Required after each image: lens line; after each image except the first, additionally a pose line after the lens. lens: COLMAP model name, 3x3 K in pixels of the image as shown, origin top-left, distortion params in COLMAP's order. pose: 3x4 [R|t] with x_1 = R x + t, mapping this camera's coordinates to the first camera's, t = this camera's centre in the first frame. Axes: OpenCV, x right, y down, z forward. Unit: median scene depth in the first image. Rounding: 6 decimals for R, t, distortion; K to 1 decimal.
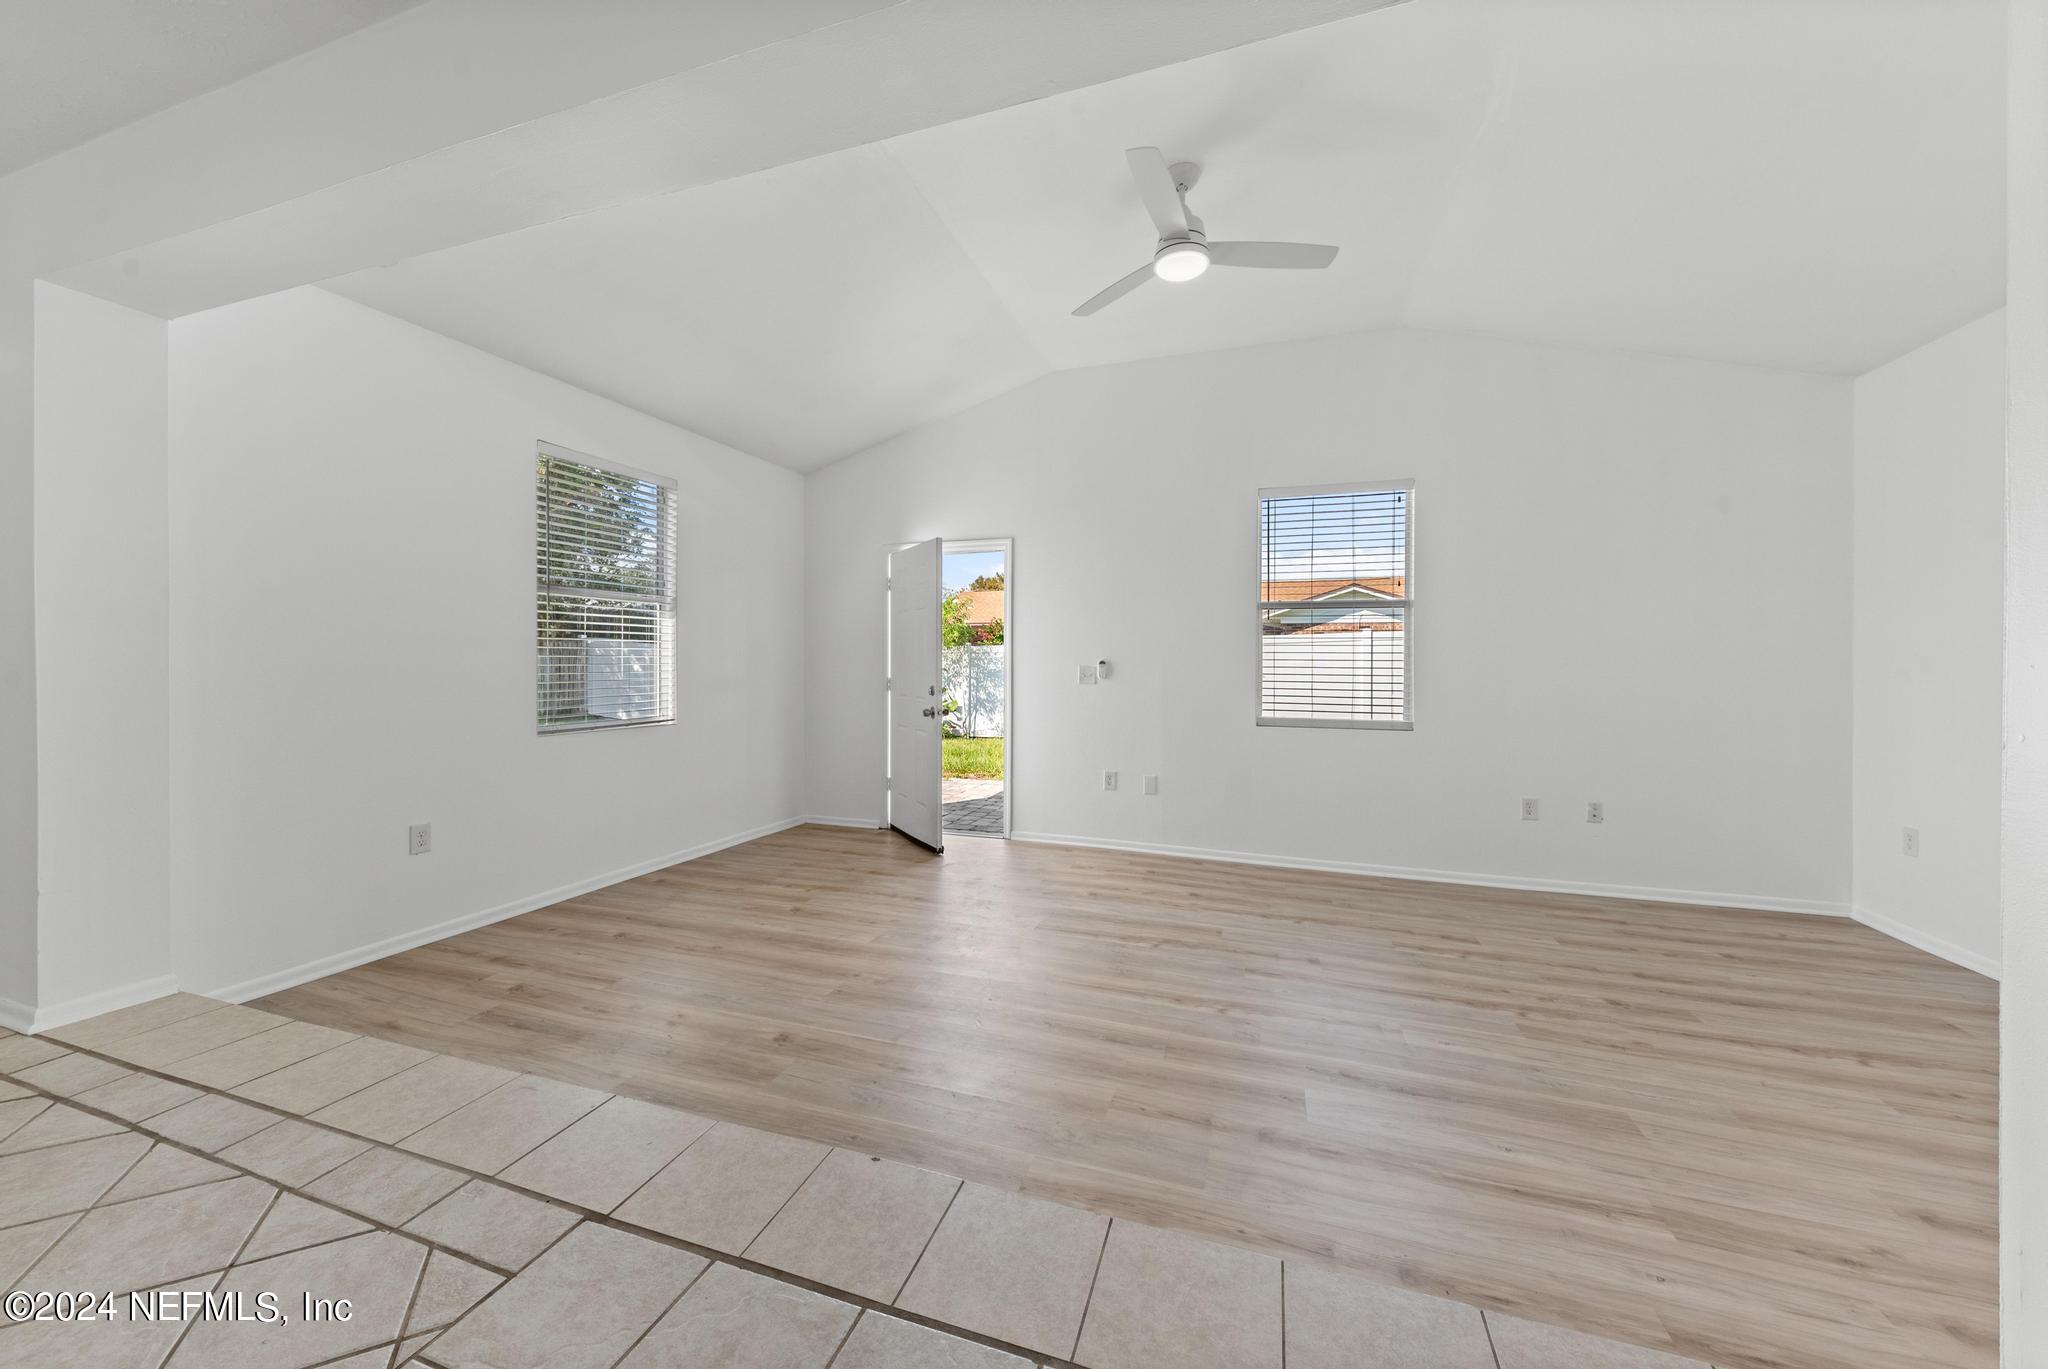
lens RADIAL K [[739.7, 0, 1026.6], [0, 739.7, 667.4], [0, 0, 1]] dist [0.003028, -0.001970]
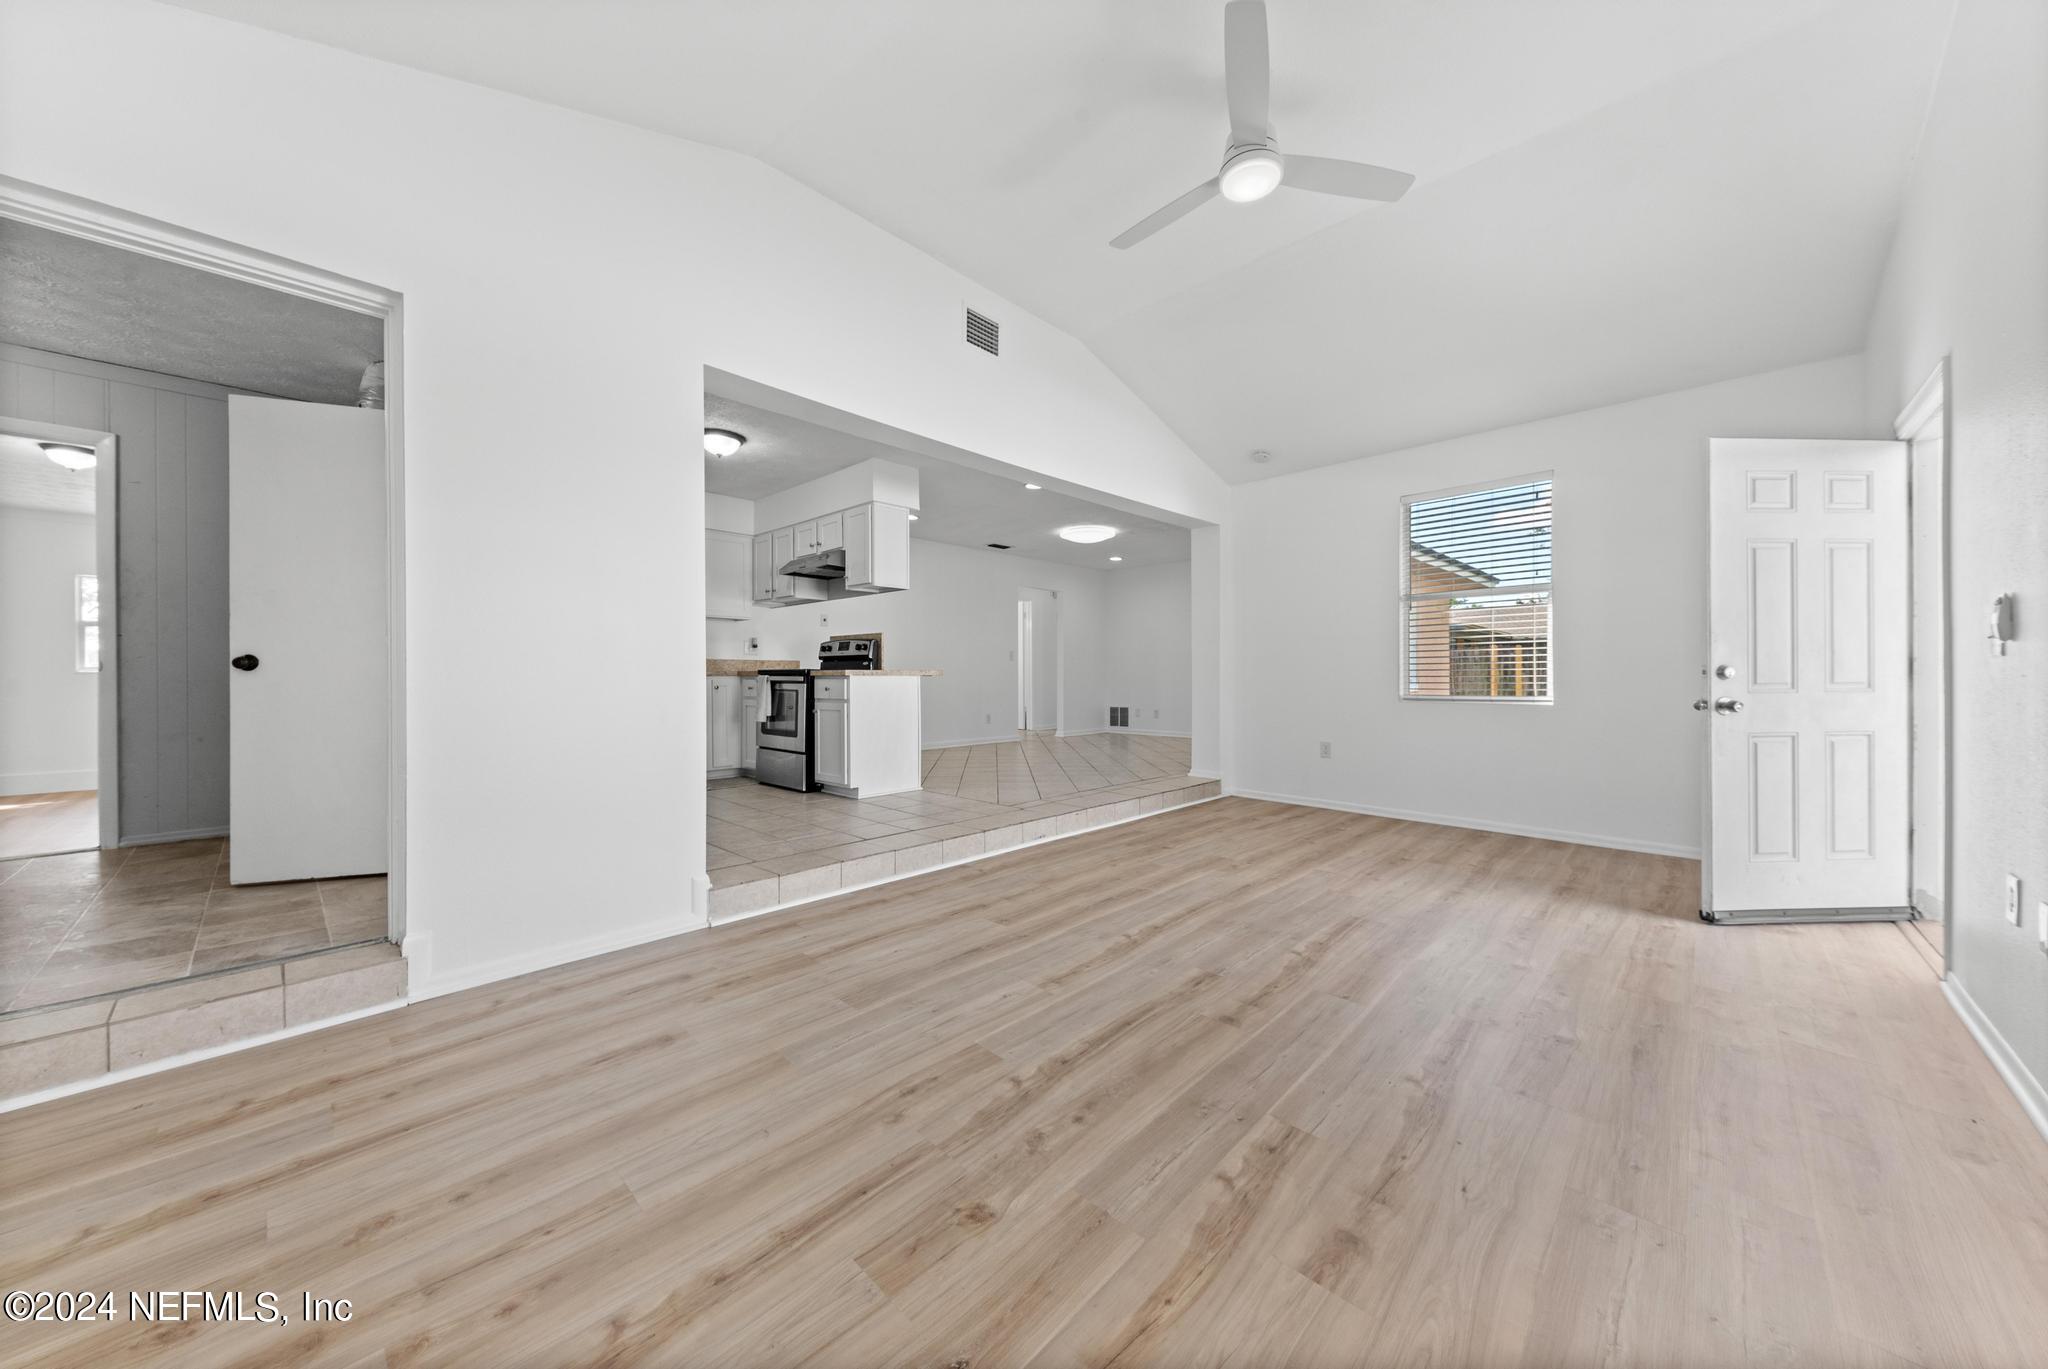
lens RADIAL K [[726.2, 0, 1038.0], [0, 726.2, 688.6], [0, 0, 1]] dist [0.013318, 0.000058]
pose [[-0.415489, 0.010219, -0.909541, 1.764852], [-0.006251, 0.999881, 0.014089, 0.093323], [0.909577, 0.011539, -0.415376, 1.767639]]
